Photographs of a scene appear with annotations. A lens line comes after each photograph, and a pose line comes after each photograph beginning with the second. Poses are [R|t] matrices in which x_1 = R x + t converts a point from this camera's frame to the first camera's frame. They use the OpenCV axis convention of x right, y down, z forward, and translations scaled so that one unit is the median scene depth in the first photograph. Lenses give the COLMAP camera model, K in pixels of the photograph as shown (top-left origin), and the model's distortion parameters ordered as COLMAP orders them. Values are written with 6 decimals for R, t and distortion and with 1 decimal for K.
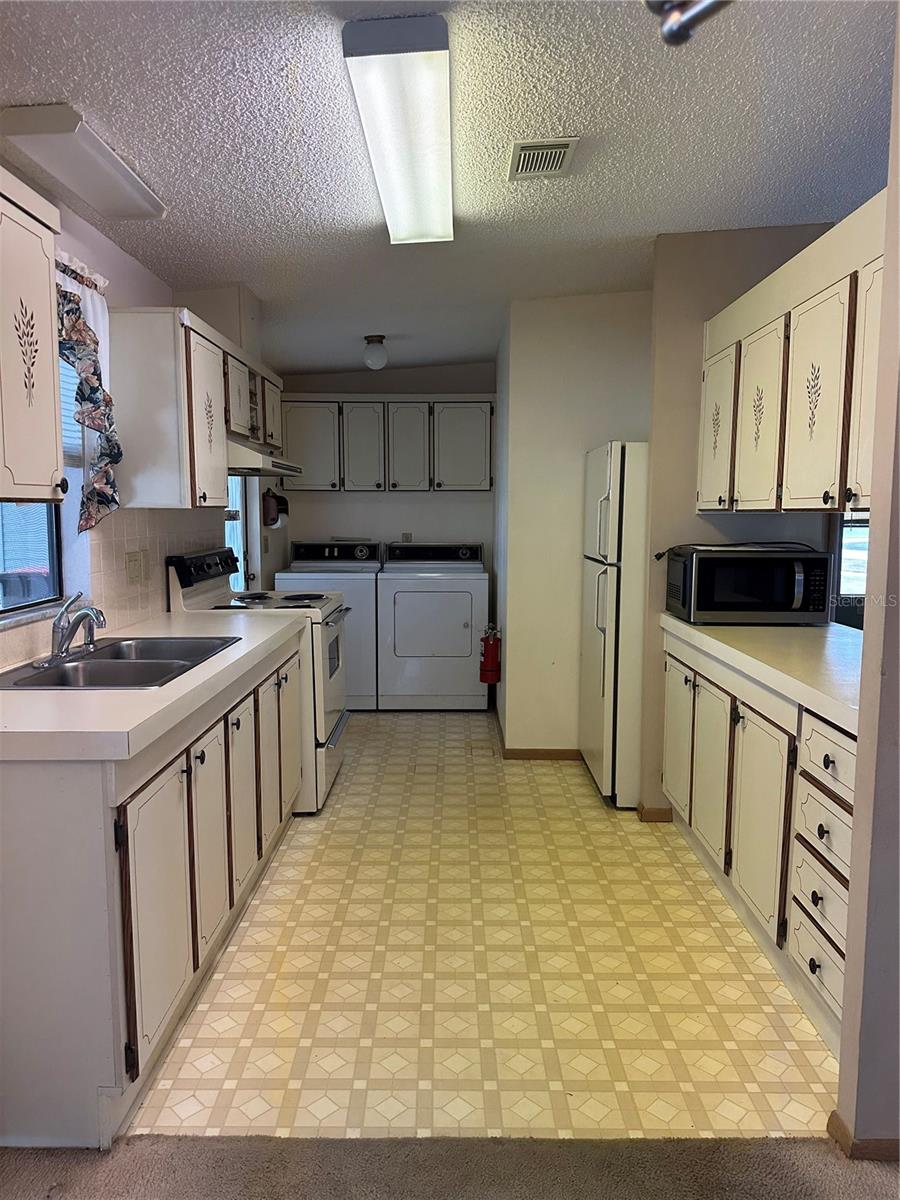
lens RADIAL K [[838.7, 0, 450.0], [0, 838.7, 600.0], [0, 0, 1]] dist [-0.000975, -0.000668]
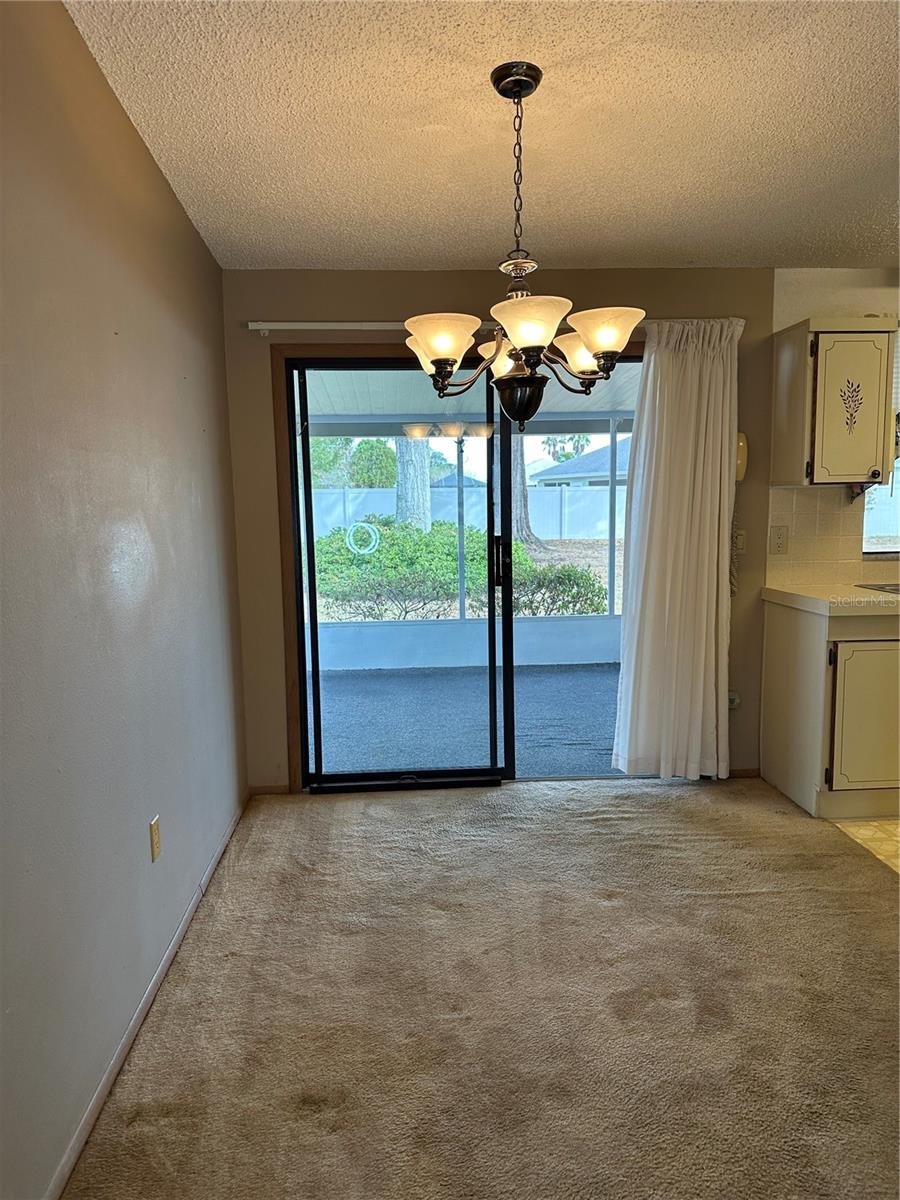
lens RADIAL K [[838.7, 0, 450.0], [0, 838.7, 600.0], [0, 0, 1]] dist [-0.000975, -0.000668]
pose [[0.075458, 0.121385, -0.989733, 1.383567], [-0.090152, 0.989329, 0.114462, 0.009193], [0.993065, 0.080589, 0.085595, -0.048173]]
